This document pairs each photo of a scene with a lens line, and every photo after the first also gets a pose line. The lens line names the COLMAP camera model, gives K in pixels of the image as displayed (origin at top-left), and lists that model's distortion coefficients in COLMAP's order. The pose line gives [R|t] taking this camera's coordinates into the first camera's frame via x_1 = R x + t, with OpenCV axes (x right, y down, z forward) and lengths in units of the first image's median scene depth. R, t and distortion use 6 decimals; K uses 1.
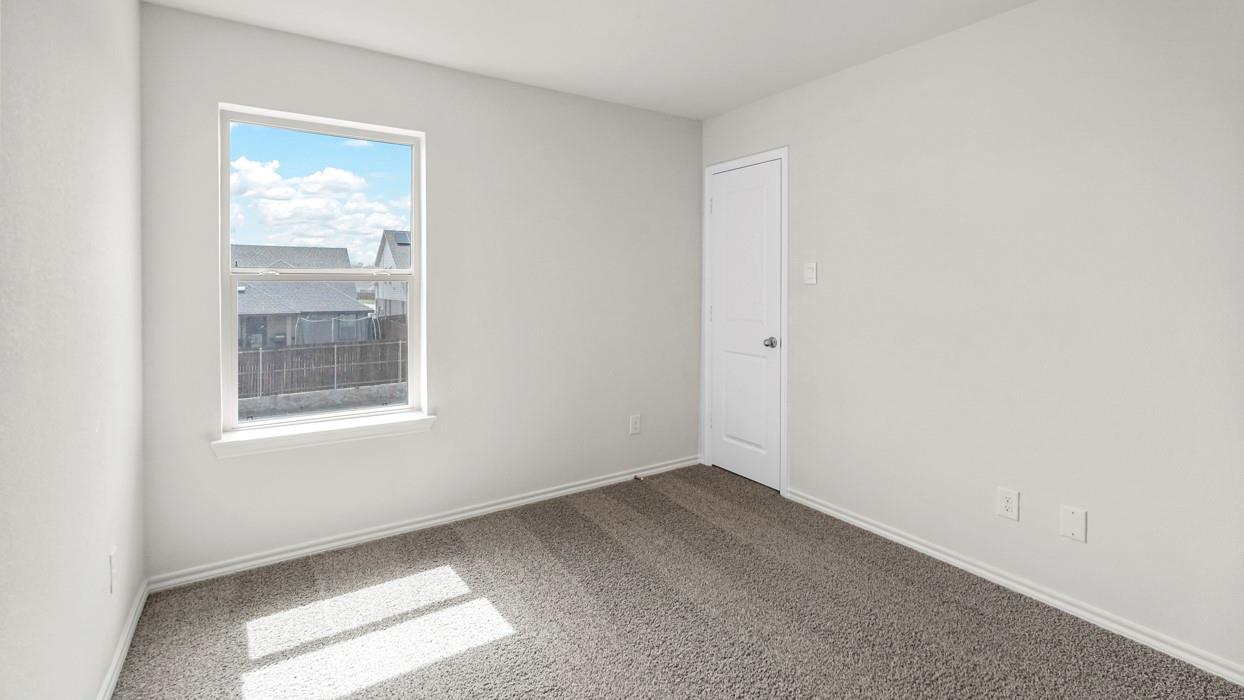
lens RADIAL K [[544.7, 0, 622.0], [0, 544.7, 350.0], [0, 0, 1]] dist [0.017814, 0.000067]
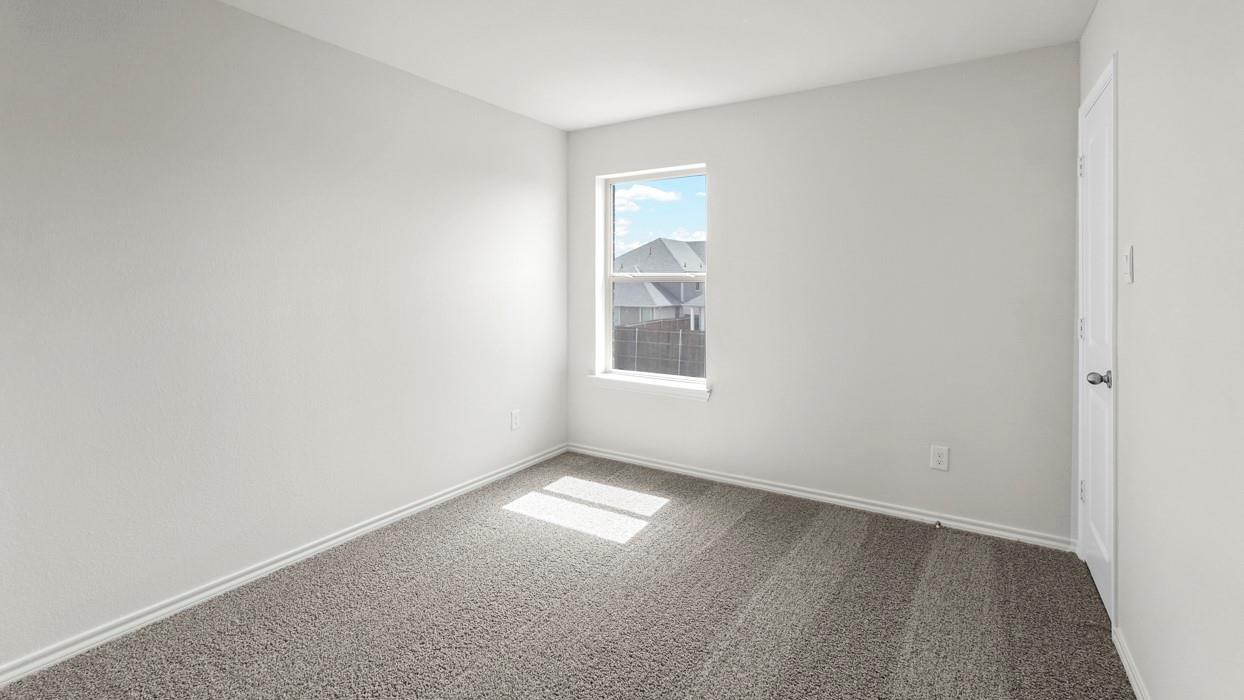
lens RADIAL K [[558.5, 0, 616.8], [0, 558.5, 361.1], [0, 0, 1]] dist [0.000347, 0.000237]
pose [[0.423577, 0.129170, -0.896603, 0.673981], [-0.106481, 0.990019, 0.092324, -0.037468], [0.899580, 0.056365, 0.433104, 0.252738]]
